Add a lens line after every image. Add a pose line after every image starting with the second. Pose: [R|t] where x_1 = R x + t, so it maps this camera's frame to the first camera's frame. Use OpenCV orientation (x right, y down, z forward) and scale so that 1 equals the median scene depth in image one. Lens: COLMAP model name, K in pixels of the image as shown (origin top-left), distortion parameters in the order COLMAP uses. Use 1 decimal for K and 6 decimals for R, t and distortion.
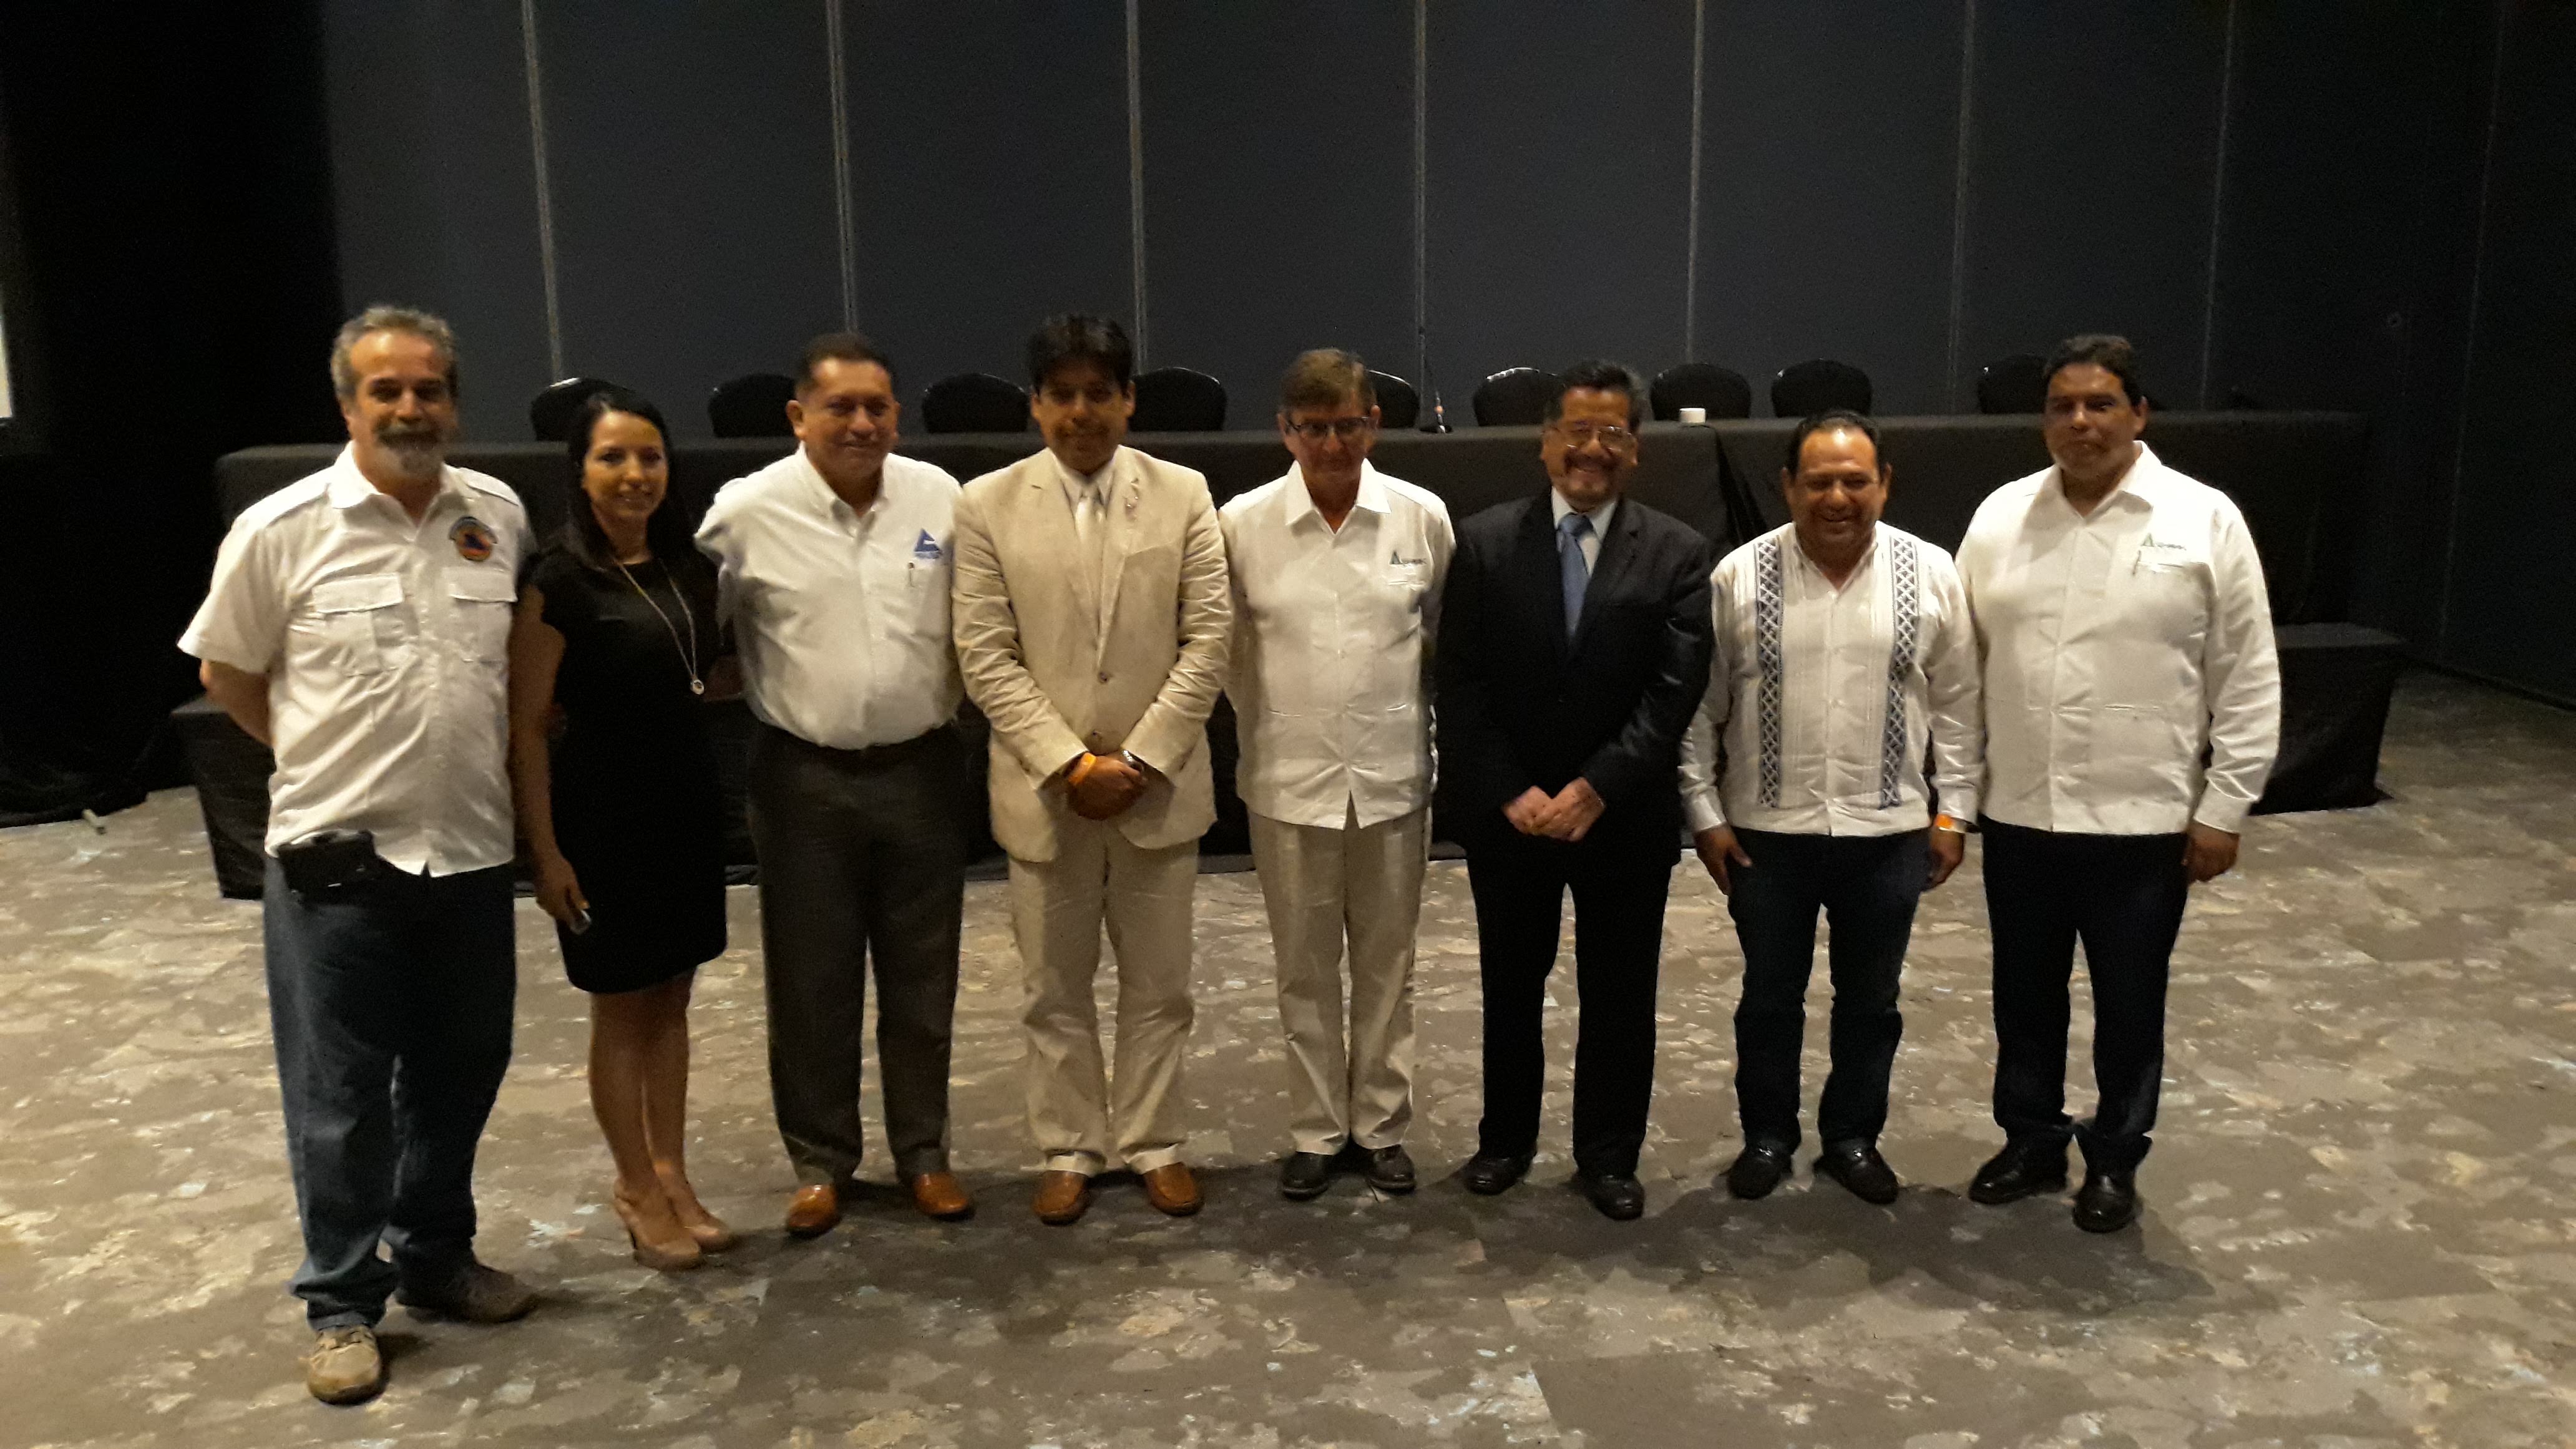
lens RADIAL K [[2096.8, 0, 1288.5], [0, 2096.8, 709.6], [0, 0, 1]] dist [0.058022, -0.014071]
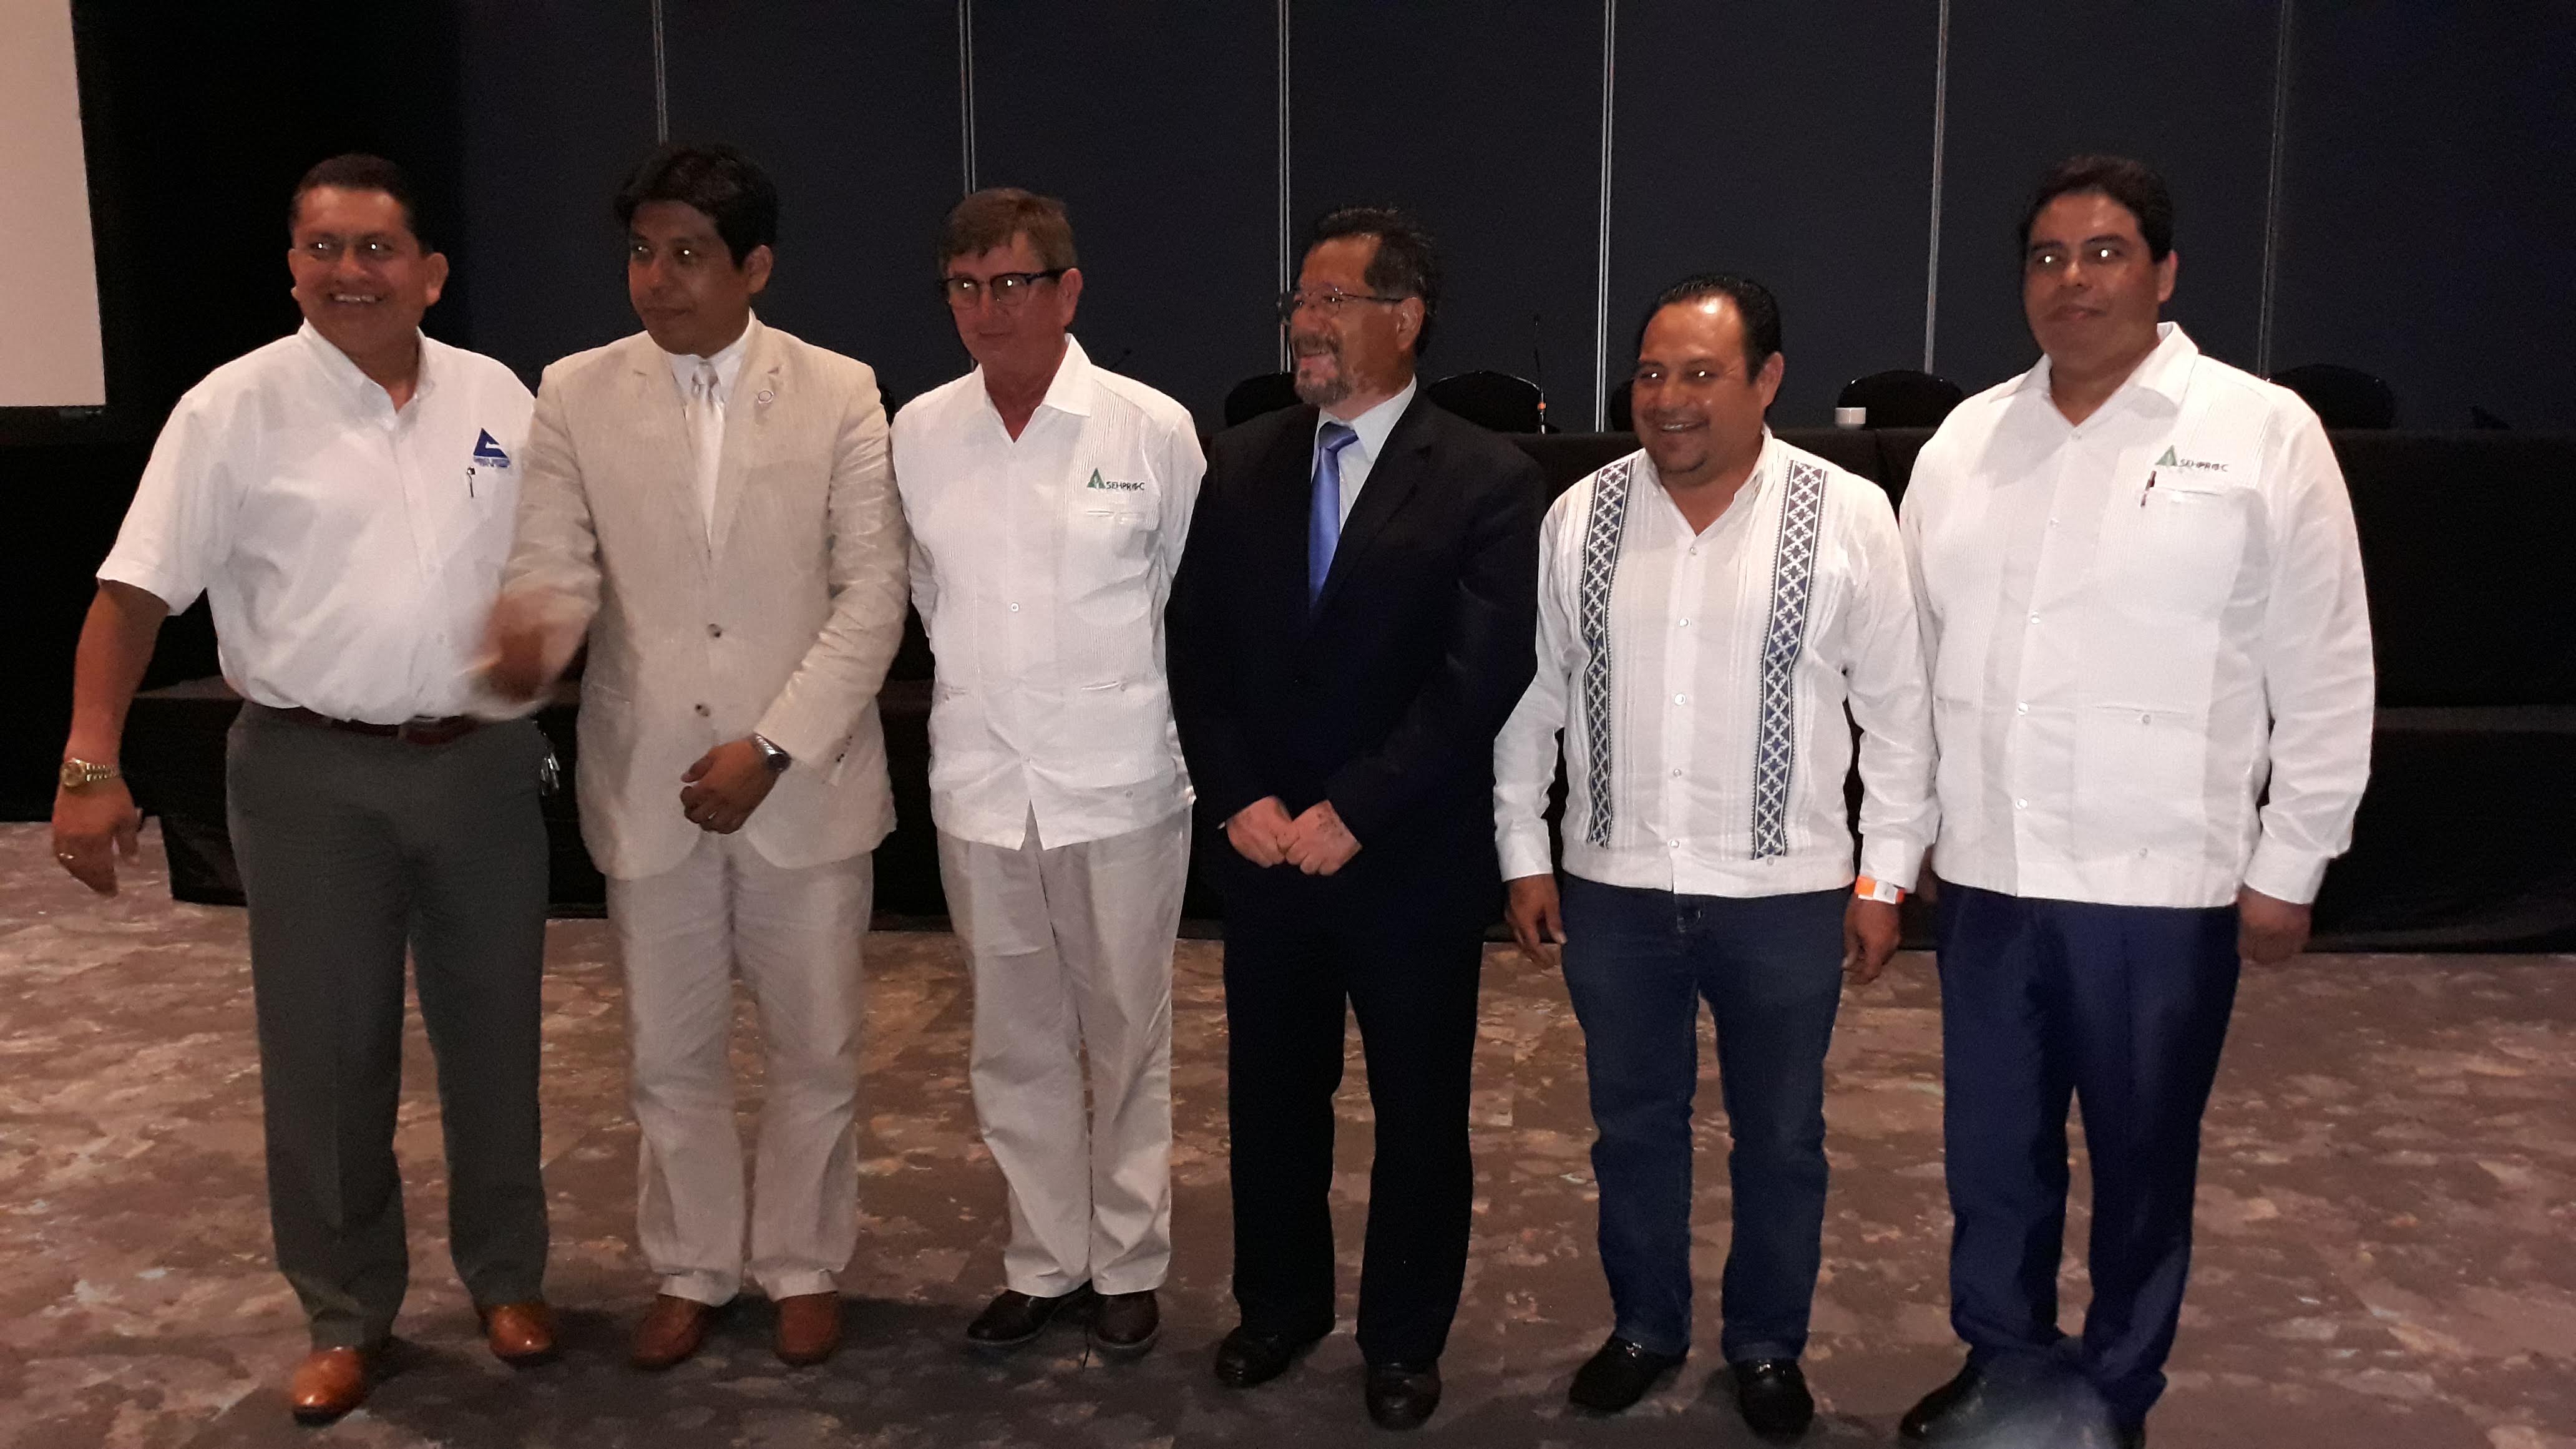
lens RADIAL K [[2096.8, 0, 1286.5], [0, 2096.8, 742.6], [0, 0, 1]] dist [0.058022, -0.014071]
pose [[0.979927, 0.041684, -0.194949, 0.257601], [-0.048457, 0.998372, -0.030100, 0.036944], [0.193377, 0.038942, 0.980351, 0.298475]]
